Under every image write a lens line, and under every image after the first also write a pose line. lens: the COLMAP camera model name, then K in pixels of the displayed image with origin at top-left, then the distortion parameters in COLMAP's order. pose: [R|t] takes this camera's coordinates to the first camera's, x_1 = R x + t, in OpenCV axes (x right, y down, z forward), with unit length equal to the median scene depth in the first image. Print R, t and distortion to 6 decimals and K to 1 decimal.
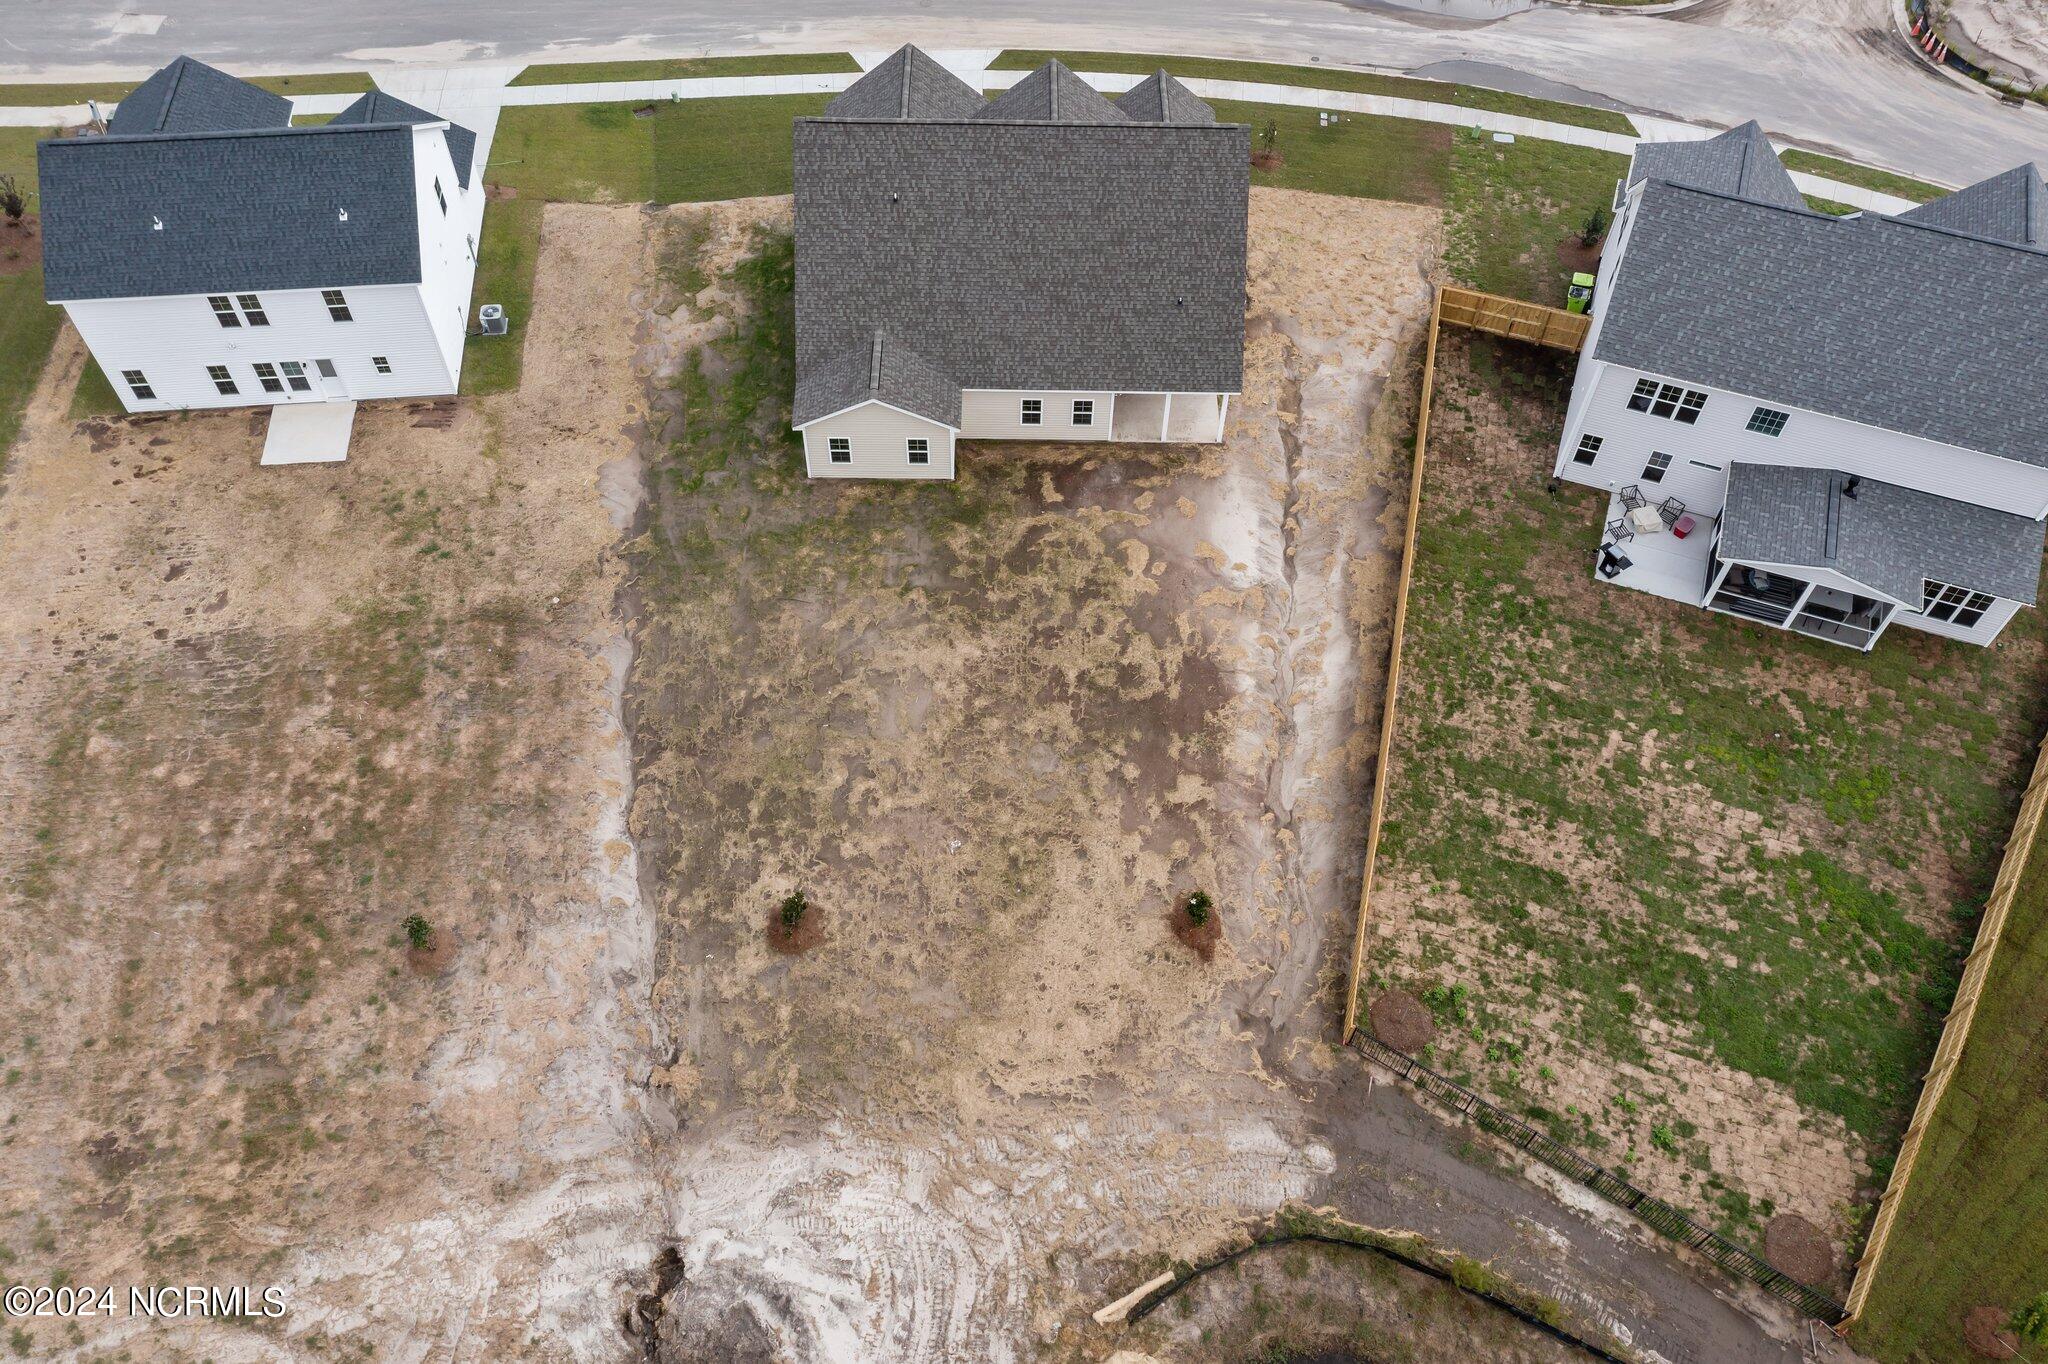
lens RADIAL K [[1609.3, 0, 1003.3], [0, 1609.3, 674.9], [0, 0, 1]] dist [-0.001815, -0.007668]
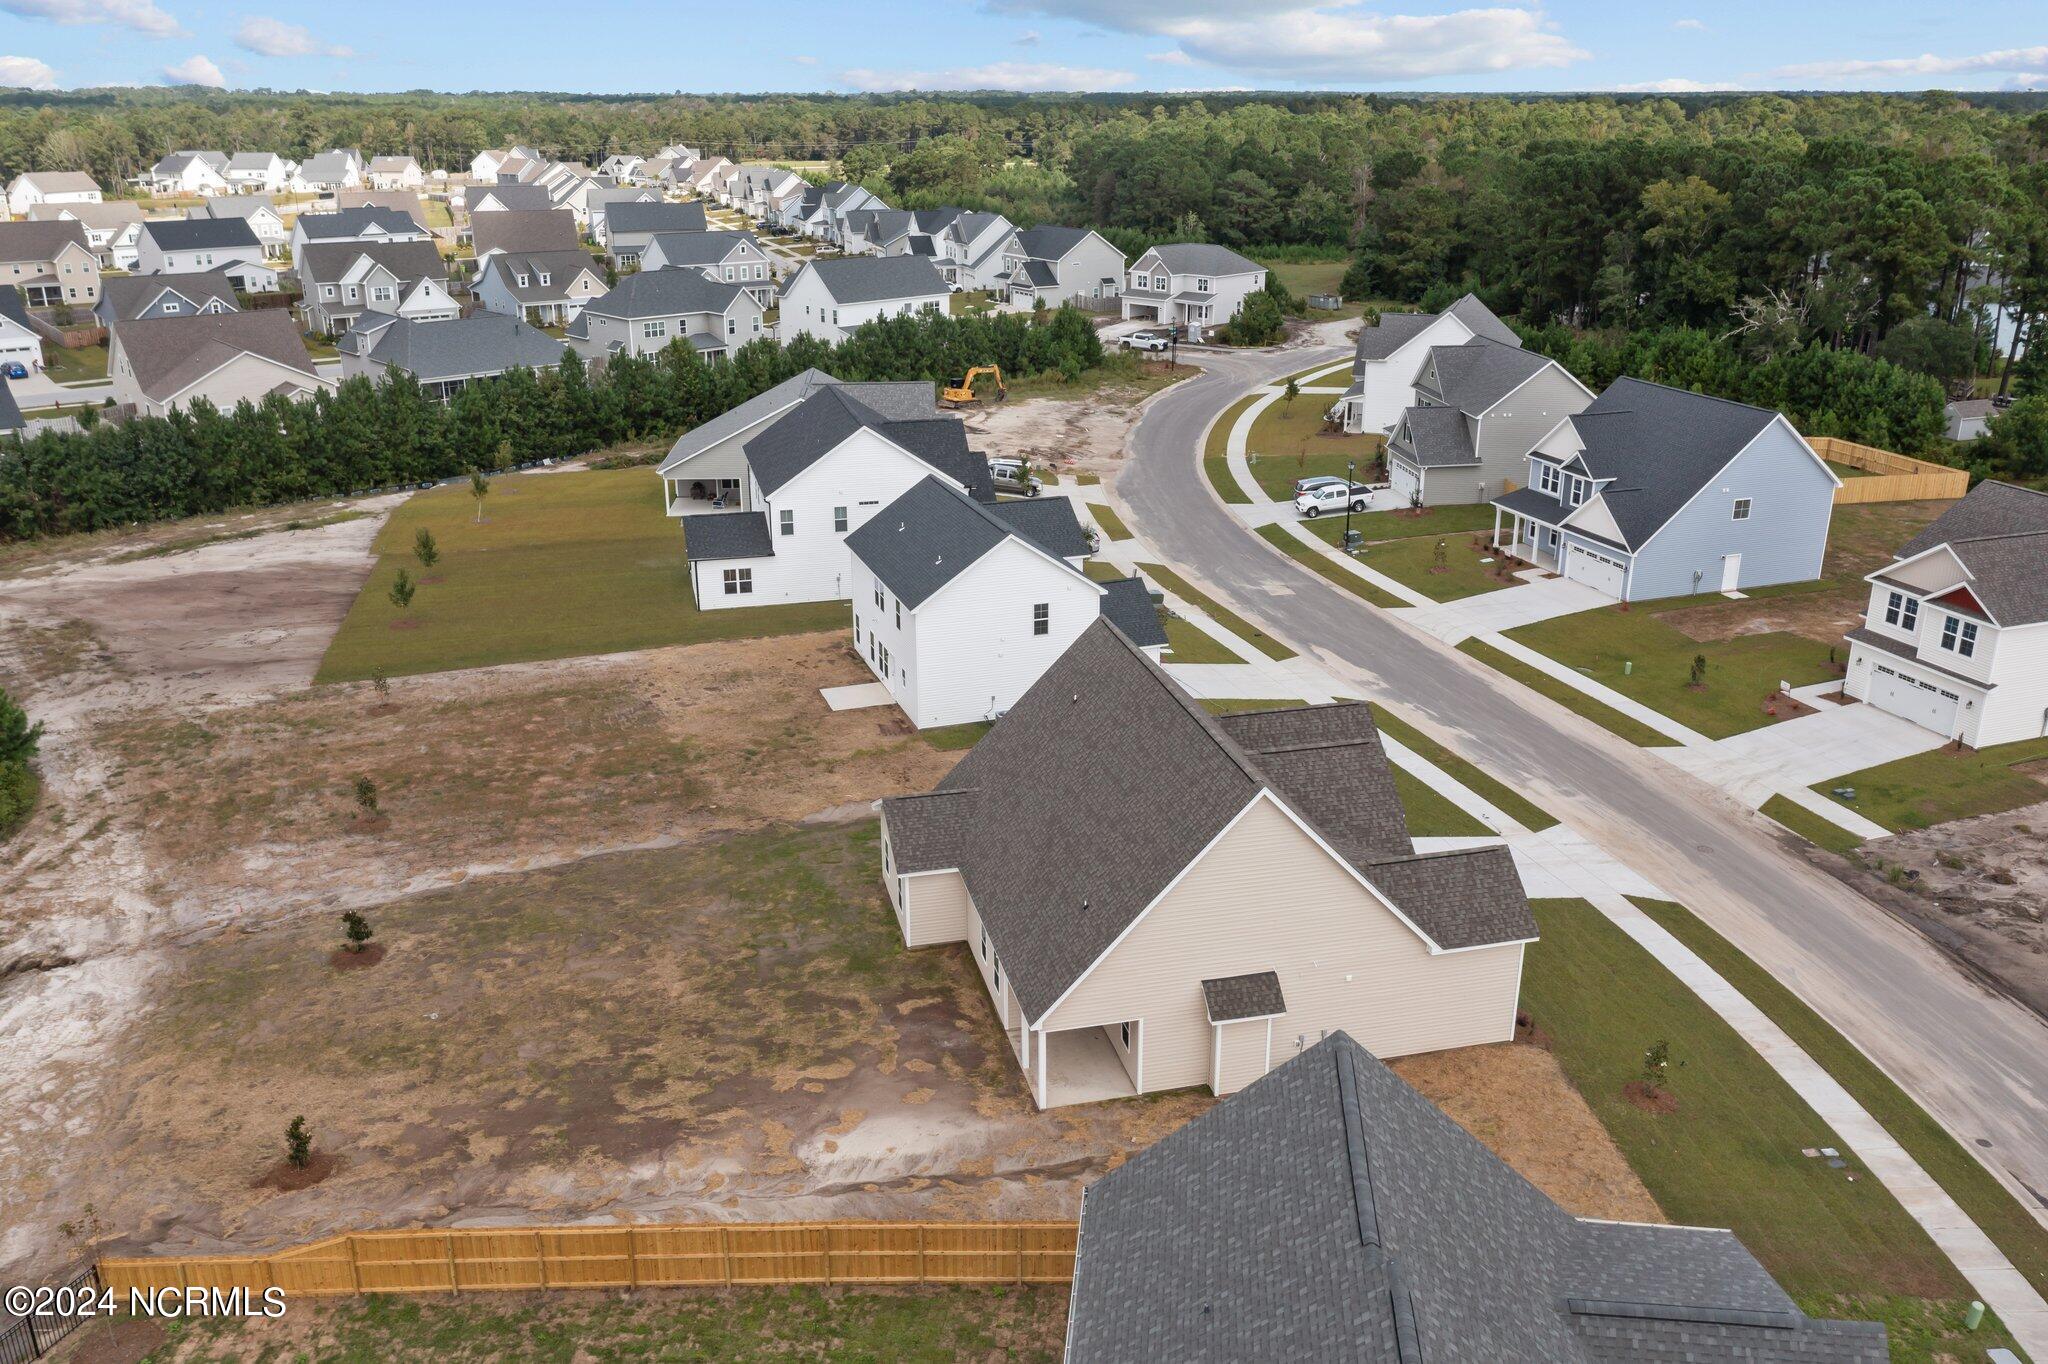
lens RADIAL K [[1621.6, 0, 1023.8], [0, 1621.6, 674.7], [0, 0, 1]] dist [0.000696, 0.007618]
pose [[0.240543, 0.314347, -0.918327, 0.908145], [-0.787973, 0.615694, 0.004356, -0.315944], [0.566778, 0.722570, 0.395798, 0.644675]]
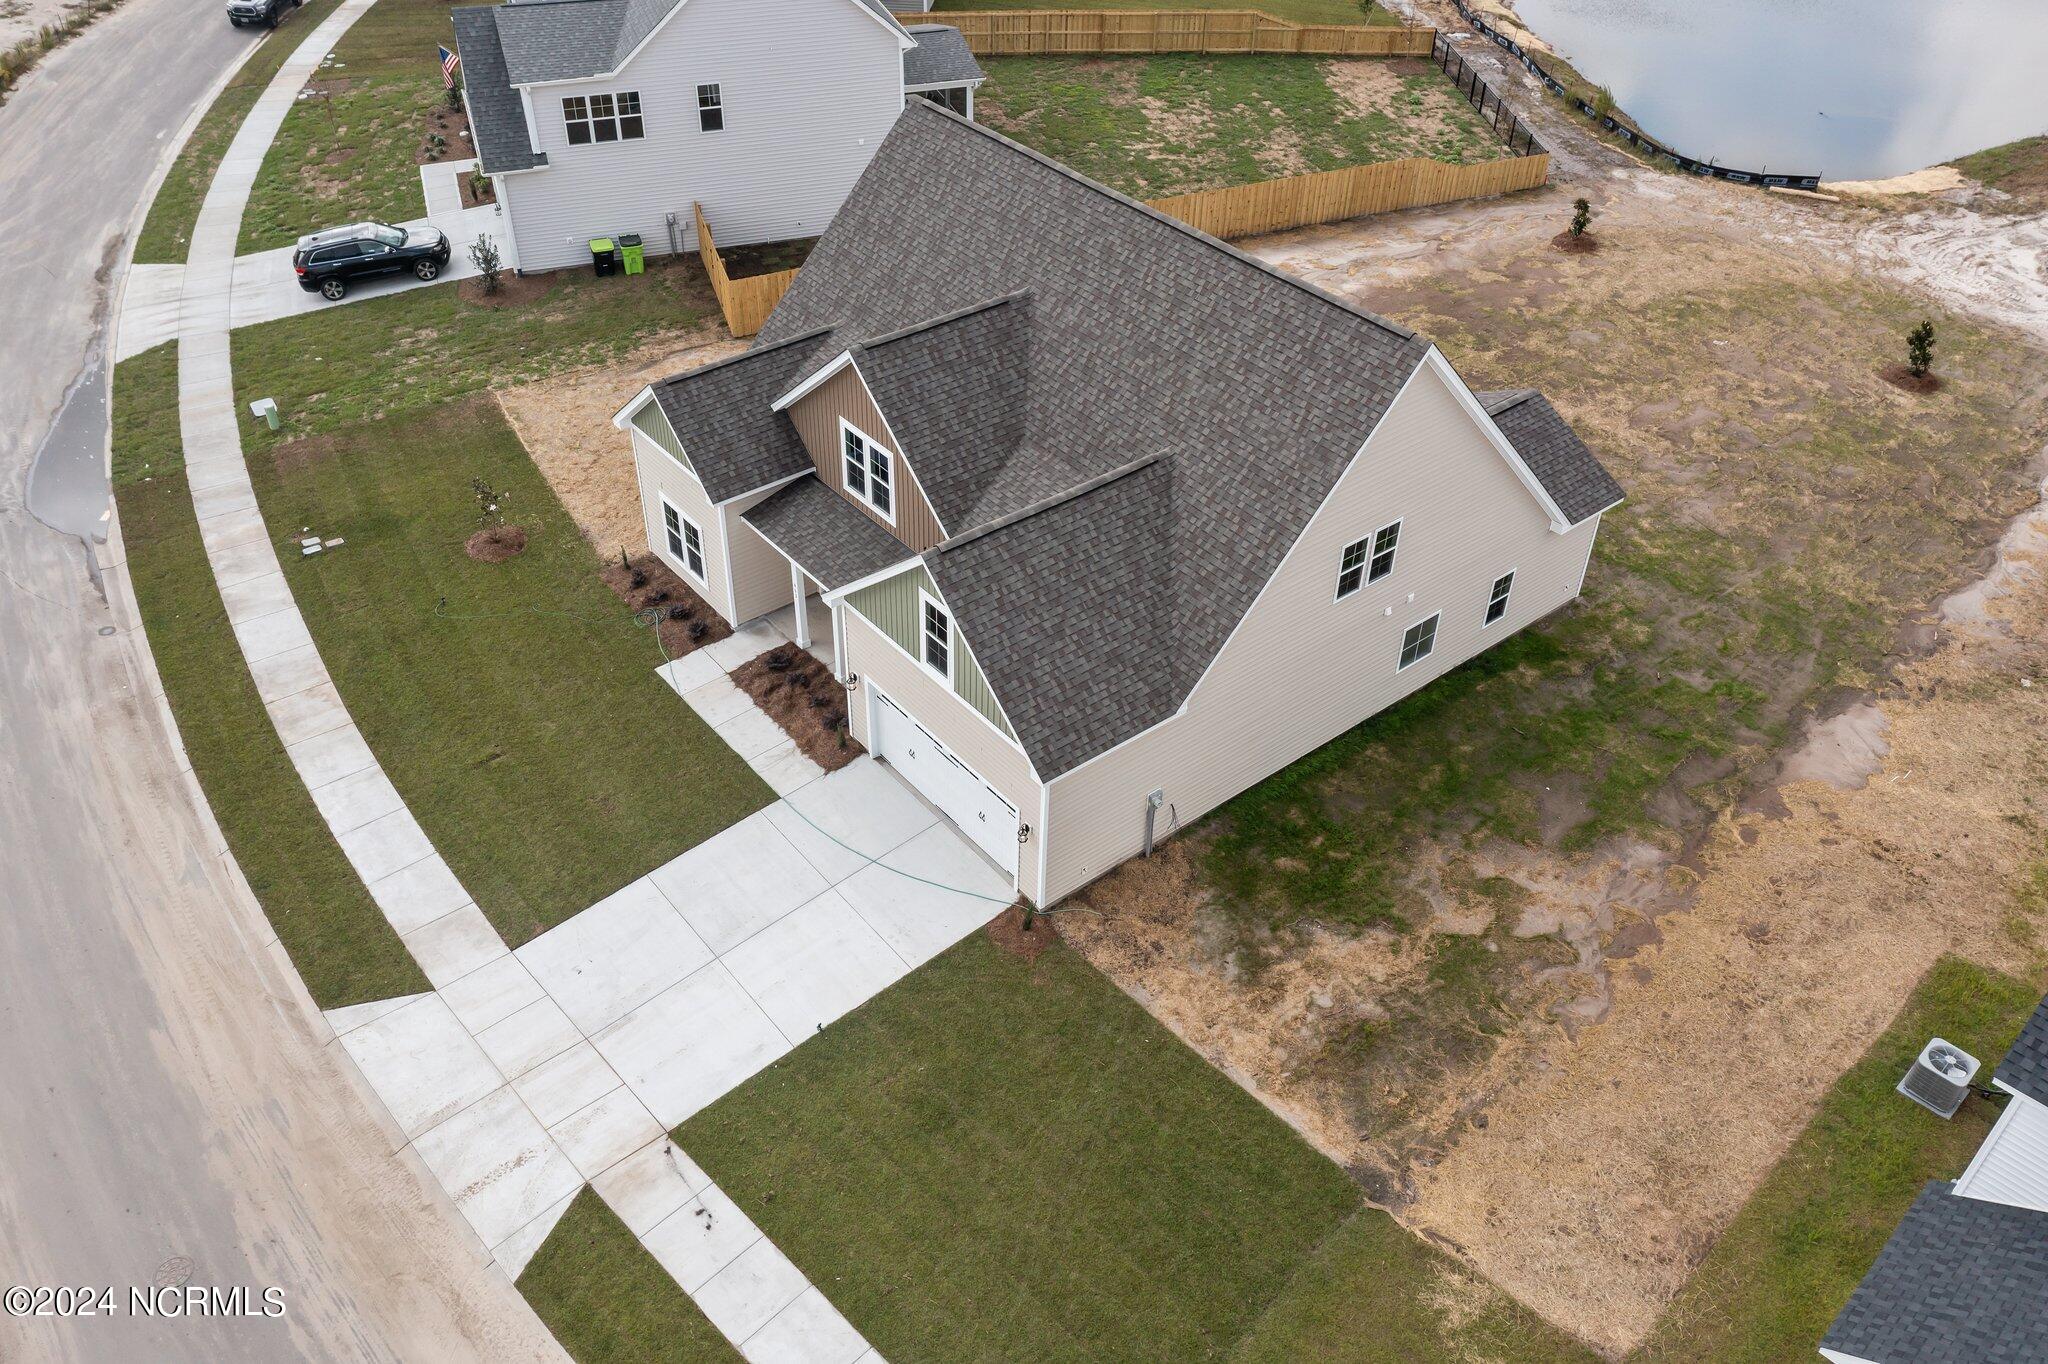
lens RADIAL K [[1628.6, 0, 1018.9], [0, 1628.6, 681.4], [0, 0, 1]] dist [-0.007679, 0.007144]
pose [[-0.630667, -0.502063, 0.591770, -0.450132], [0.618218, 0.135916, 0.774166, -0.898792], [-0.469111, 0.854084, 0.224666, 1.139031]]
